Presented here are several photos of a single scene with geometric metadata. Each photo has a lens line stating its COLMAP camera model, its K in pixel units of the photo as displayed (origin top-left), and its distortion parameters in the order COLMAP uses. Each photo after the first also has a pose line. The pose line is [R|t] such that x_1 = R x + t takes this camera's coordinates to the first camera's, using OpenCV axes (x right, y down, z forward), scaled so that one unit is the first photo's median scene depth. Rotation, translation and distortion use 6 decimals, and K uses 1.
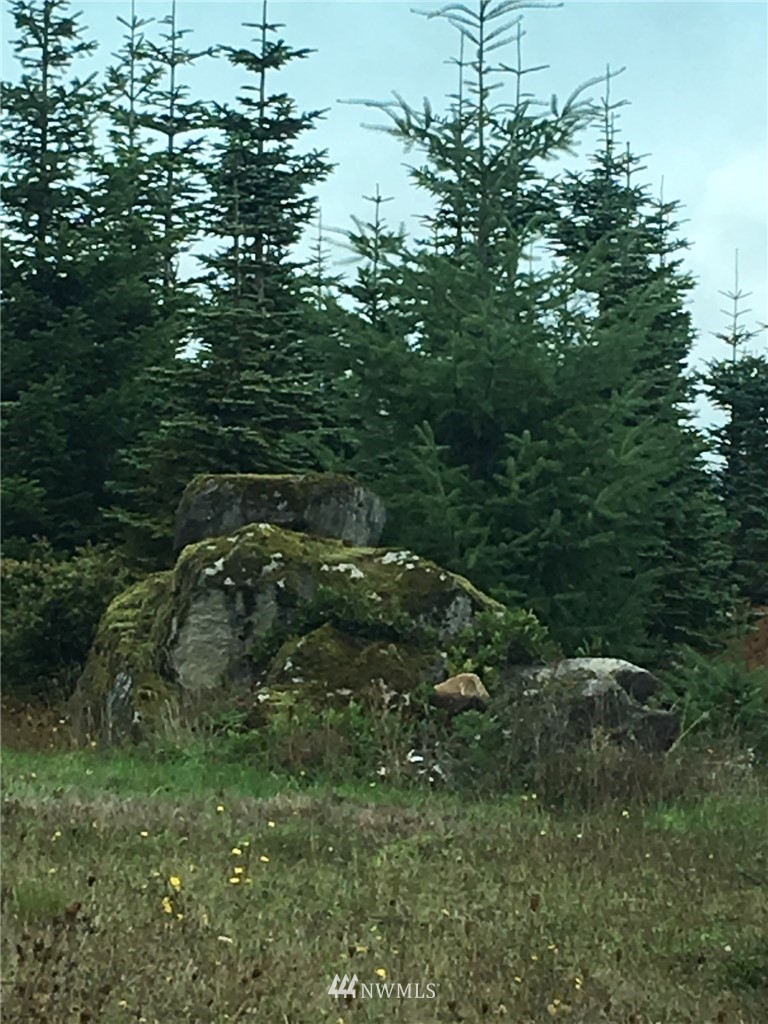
lens RADIAL K [[4319.0, 0, 384.0], [0, 4319.0, 512.0], [0, 0, 1]] dist [-0.138084, 1.568380]
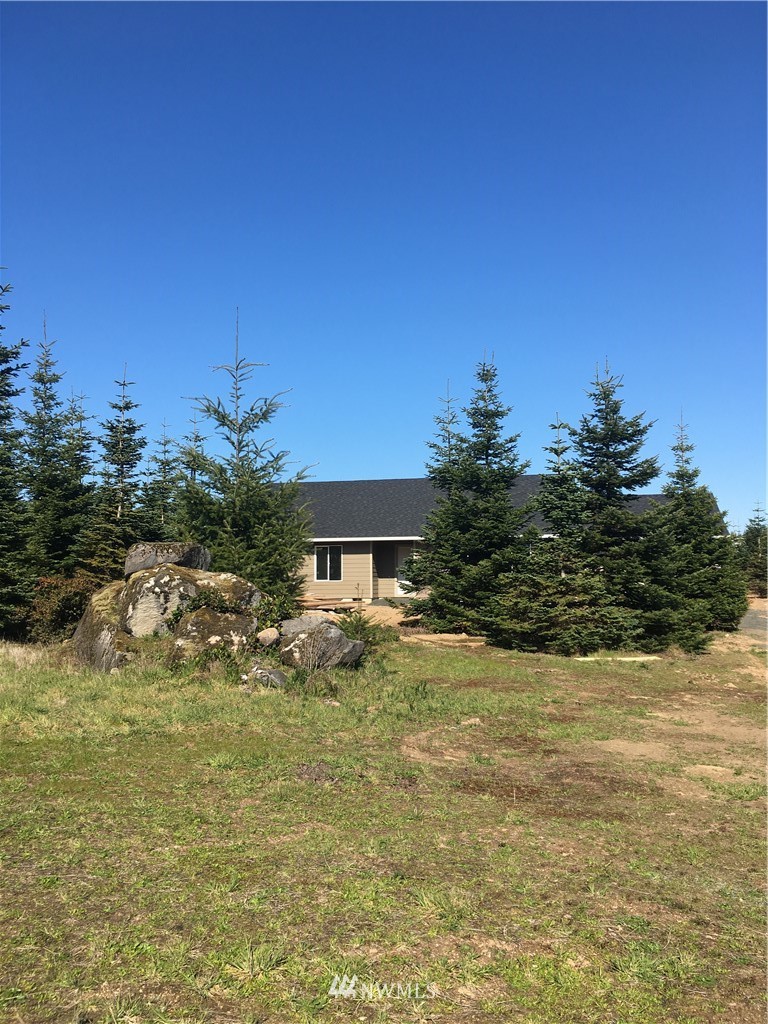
lens RADIAL K [[865.9, 0, 384.0], [0, 865.9, 512.0], [0, 0, 1]] dist [0.040618, 0.003333]
pose [[0.950192, -0.002313, 0.311656, -0.057885], [0.016317, 0.998970, -0.042333, -0.002908], [-0.311237, 0.045310, 0.949252, 0.470889]]
